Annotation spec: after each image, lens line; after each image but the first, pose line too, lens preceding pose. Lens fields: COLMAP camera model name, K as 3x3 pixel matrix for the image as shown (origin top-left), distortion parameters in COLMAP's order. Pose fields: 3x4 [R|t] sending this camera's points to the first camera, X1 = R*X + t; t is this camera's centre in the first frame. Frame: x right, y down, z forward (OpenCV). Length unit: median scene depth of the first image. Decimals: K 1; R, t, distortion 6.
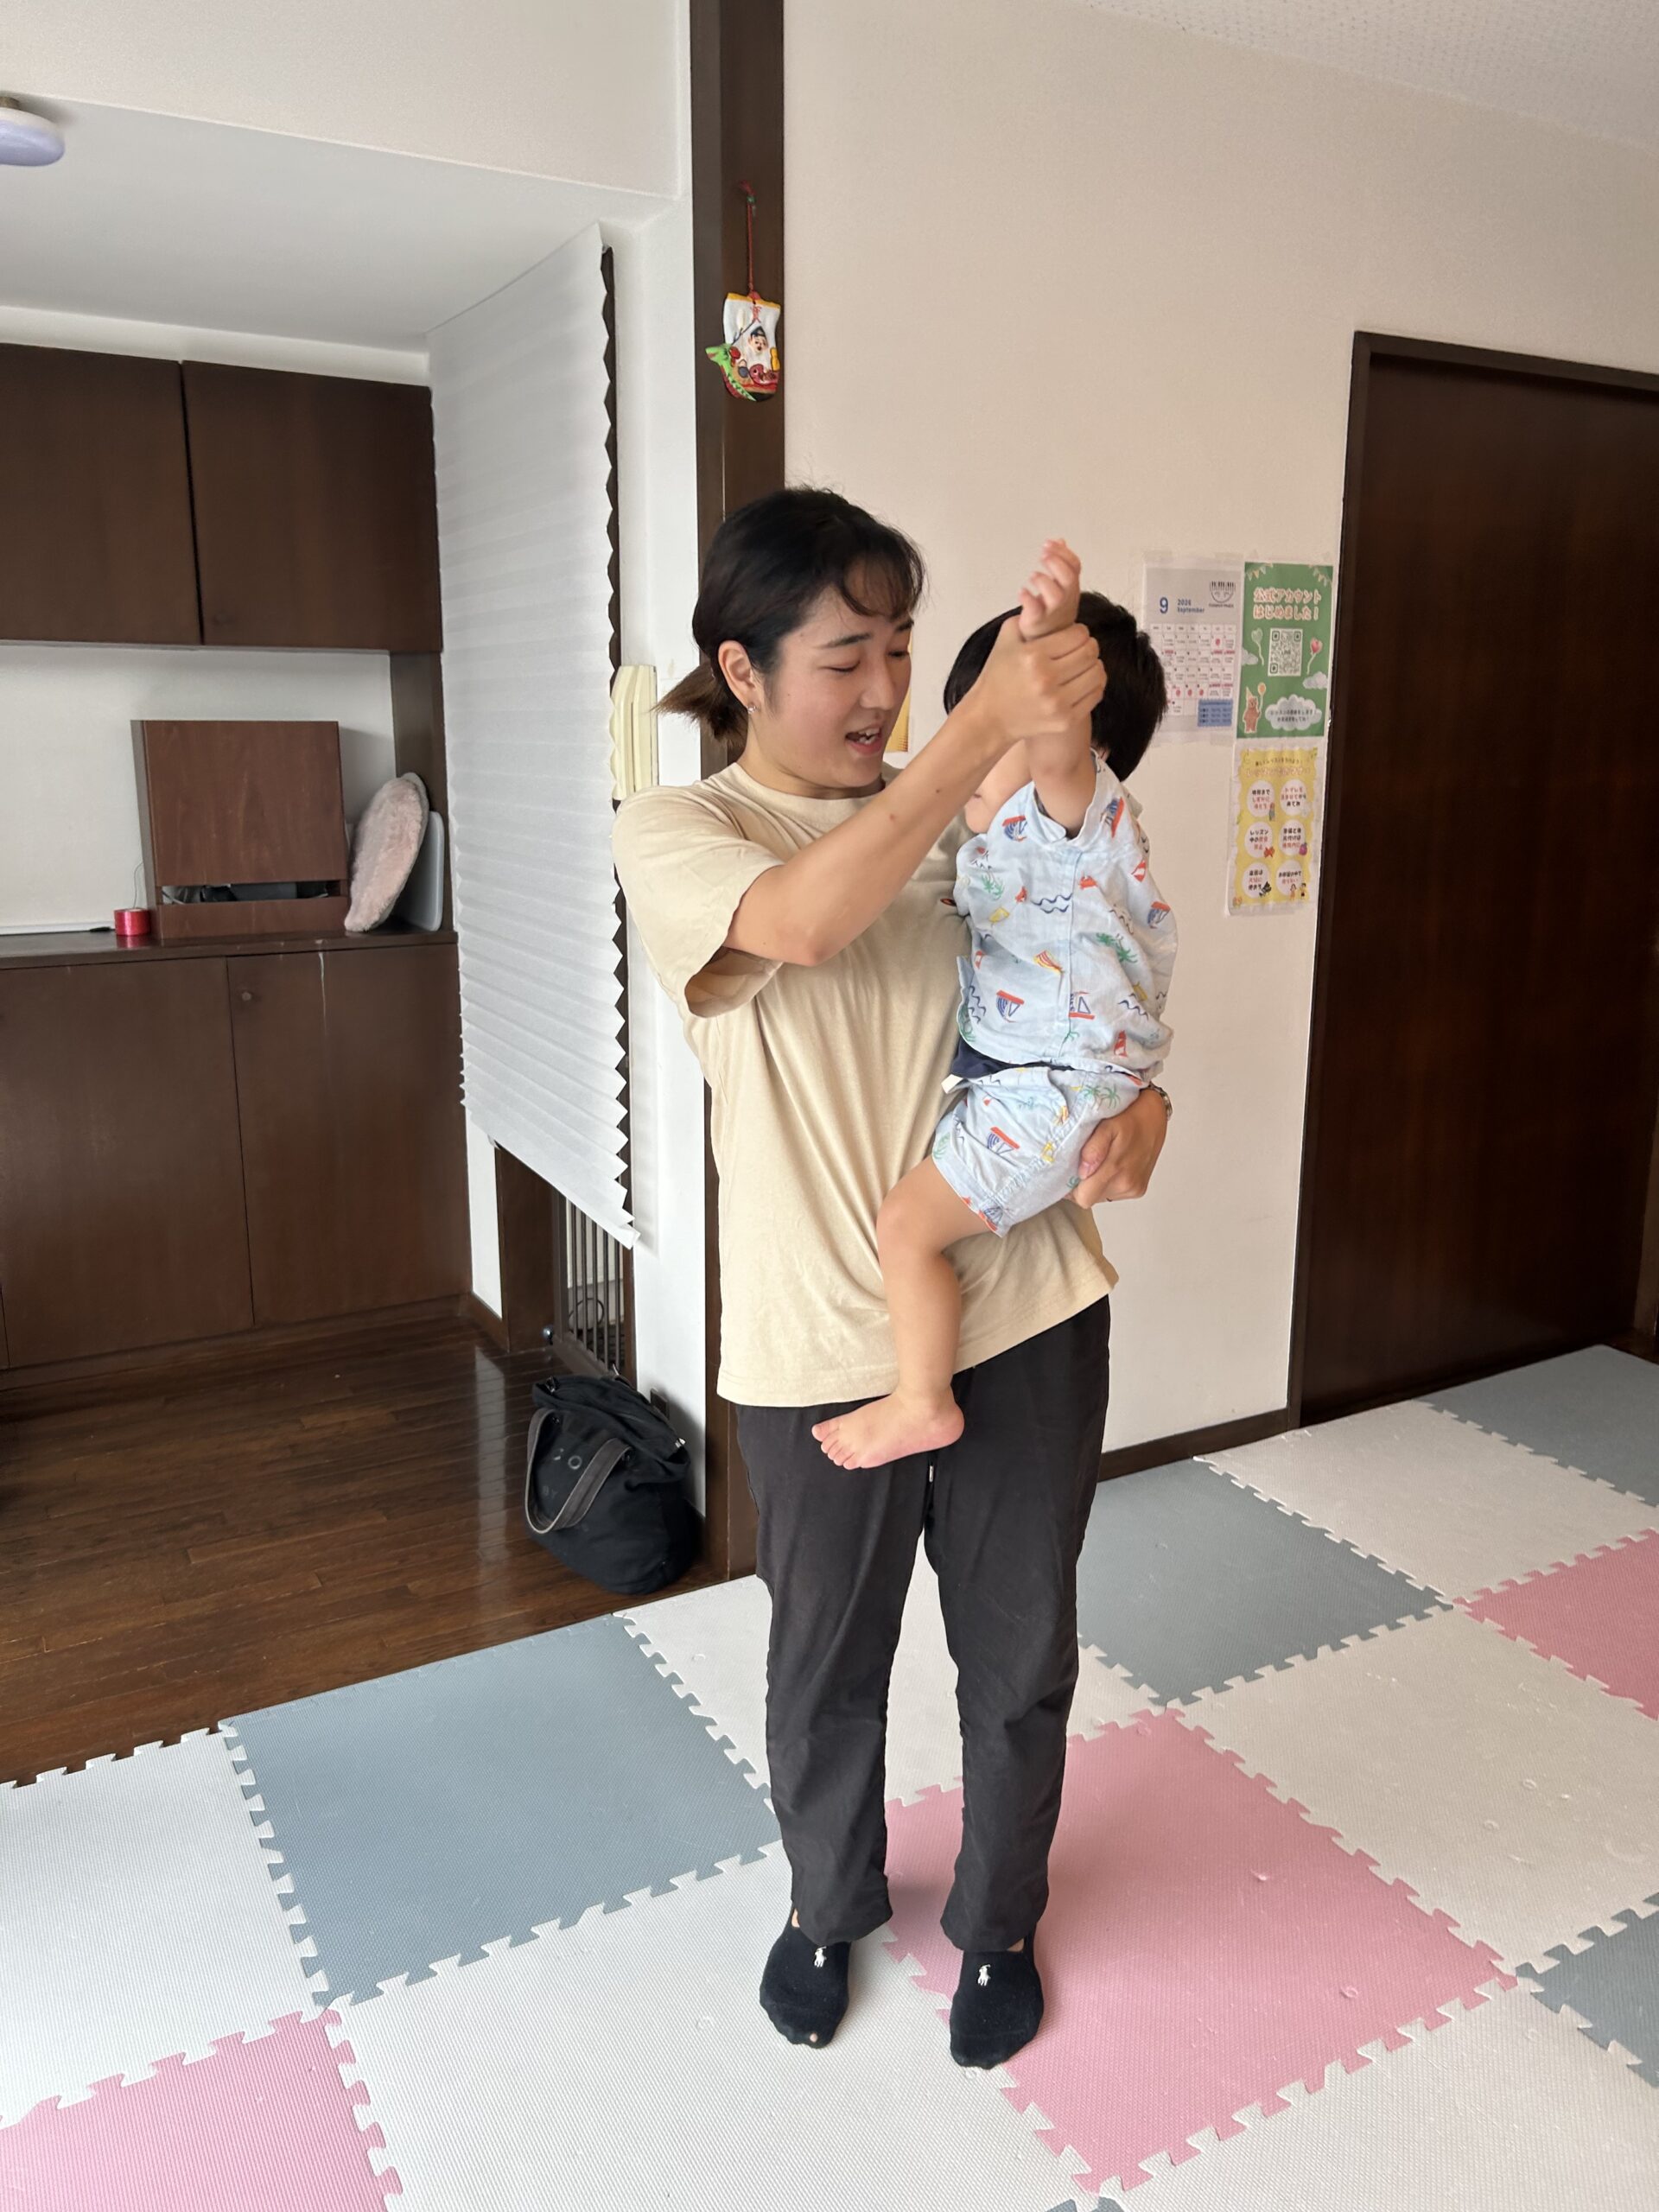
lens RADIAL K [[1656.0, 0, 815.6], [0, 1656.0, 1084.3], [0, 0, 1]] dist [0.043197, -0.048363]
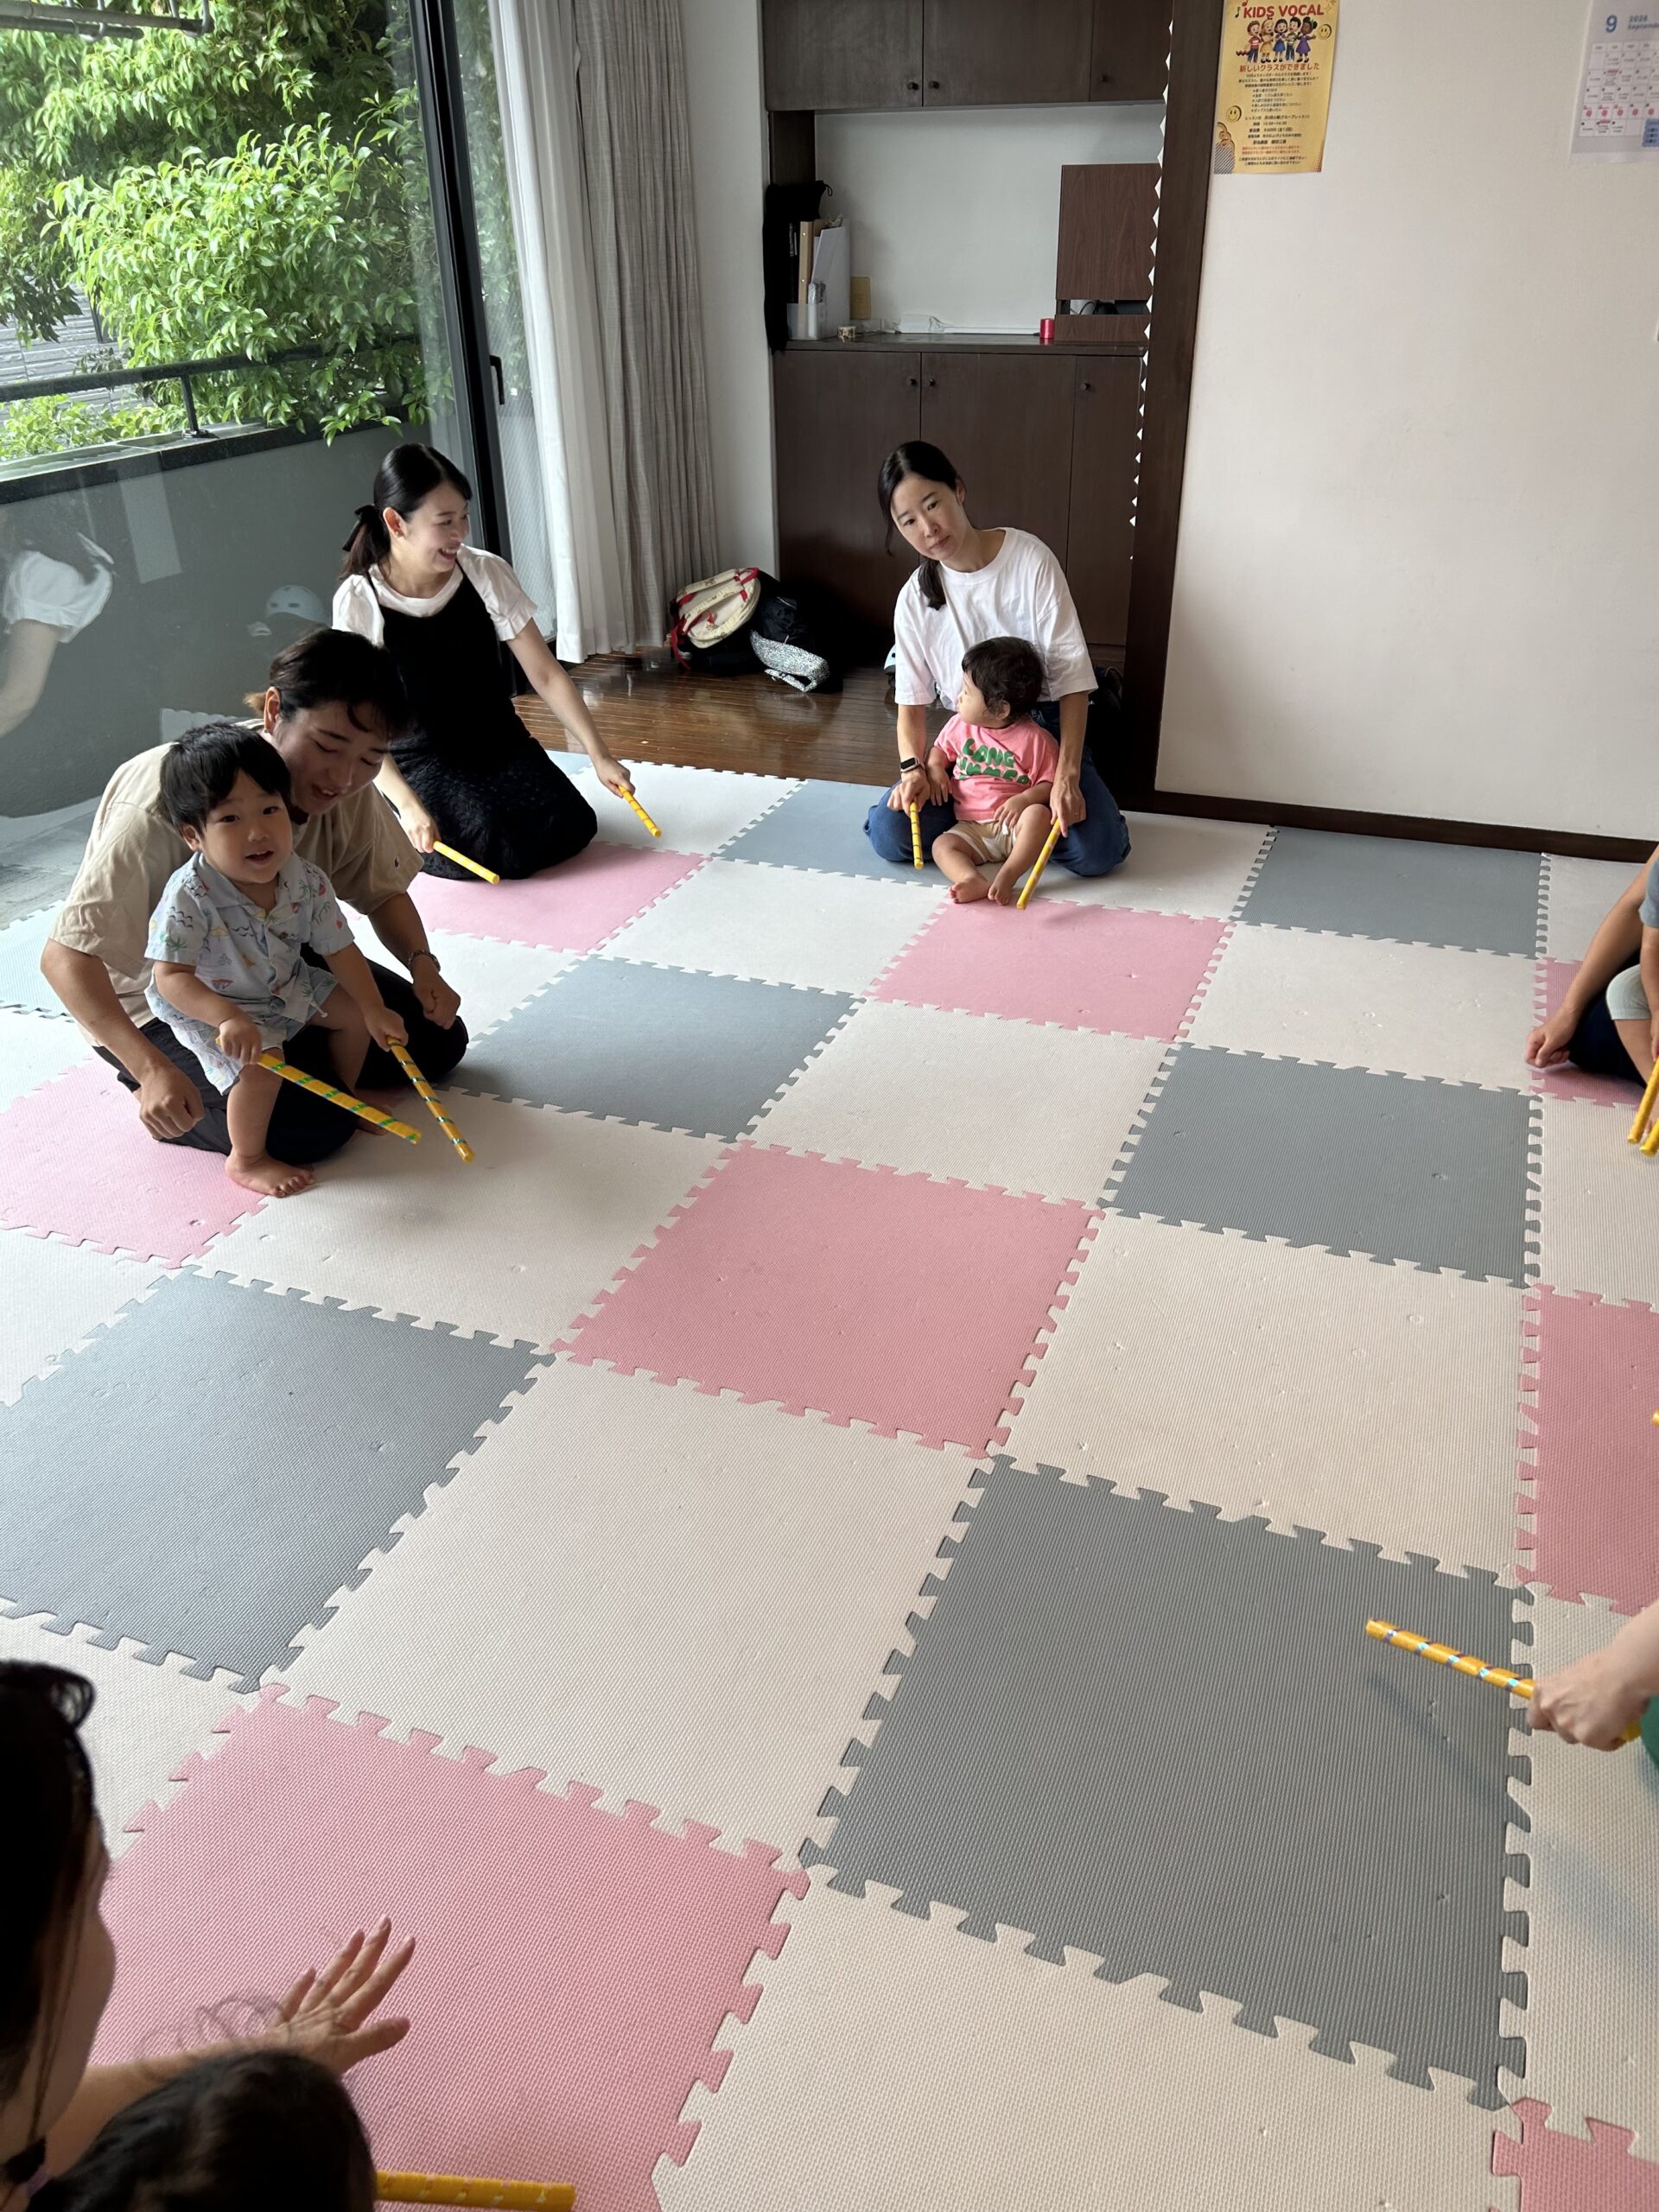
lens RADIAL K [[1656.0, 0, 834.8], [0, 1656.0, 1120.0], [0, 0, 1]] dist [0.043197, -0.048363]
pose [[0.644167, 0.362801, -0.673368, 0.831639], [-0.151755, 0.923472, 0.352378, 0.063805], [0.749679, -0.124803, 0.649927, -0.172083]]
